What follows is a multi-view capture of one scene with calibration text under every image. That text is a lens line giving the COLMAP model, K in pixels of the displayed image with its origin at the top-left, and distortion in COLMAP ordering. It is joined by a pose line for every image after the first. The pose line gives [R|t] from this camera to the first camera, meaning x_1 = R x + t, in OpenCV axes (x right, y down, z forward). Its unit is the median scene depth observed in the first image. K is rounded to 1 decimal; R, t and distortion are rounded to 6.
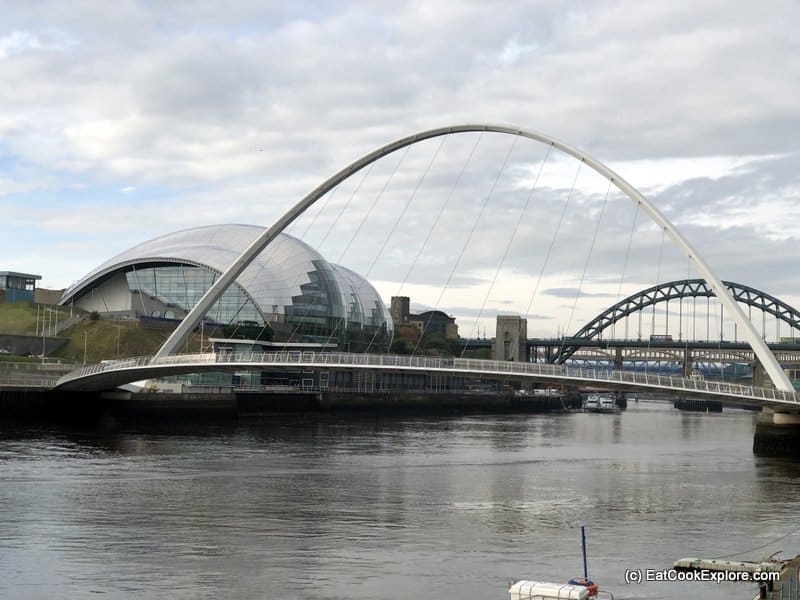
lens RADIAL K [[1325.0, 0, 400.0], [0, 1325.0, 300.0], [0, 0, 1]] dist [0.110333, 0.064289]
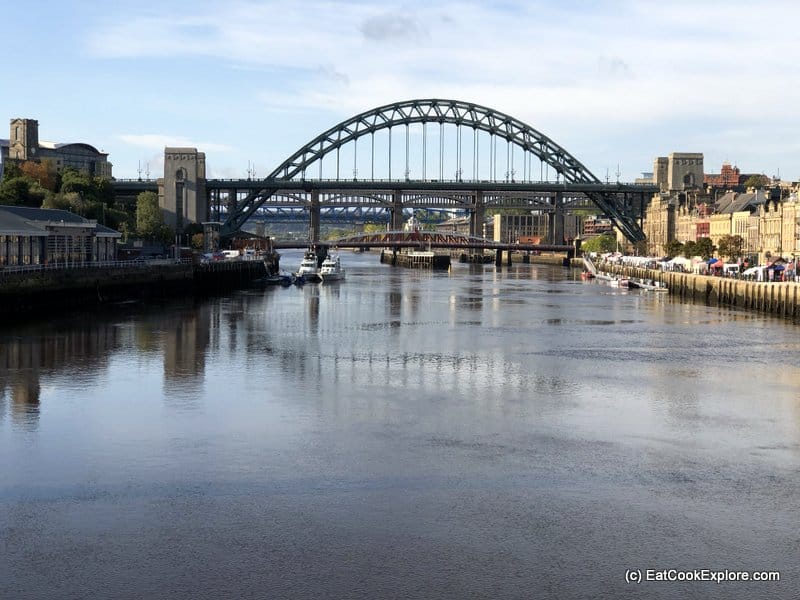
lens RADIAL K [[1325.0, 0, 400.0], [0, 1325.0, 300.0], [0, 0, 1]] dist [0.110333, 0.064289]
pose [[0.968457, -0.030481, 0.247310, 0.014411], [0.001933, 0.993379, 0.114865, 0.011003], [-0.249174, -0.110764, 0.962104, 0.249976]]
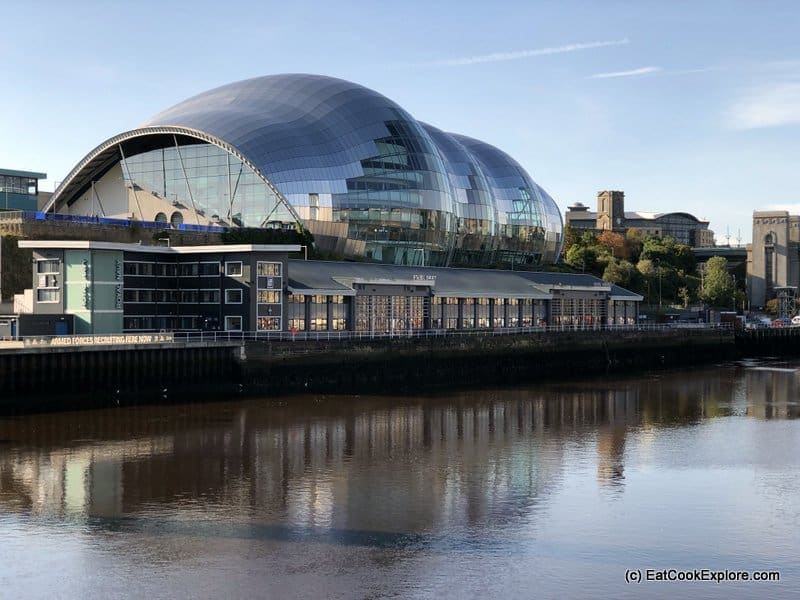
lens RADIAL K [[1325.0, 0, 400.0], [0, 1325.0, 300.0], [0, 0, 1]] dist [0.110333, 0.064289]
pose [[0.972471, -0.028291, -0.231300, 0.053564], [0.040980, 0.997896, 0.050237, 0.014976], [0.229392, -0.058332, 0.971585, 0.256589]]
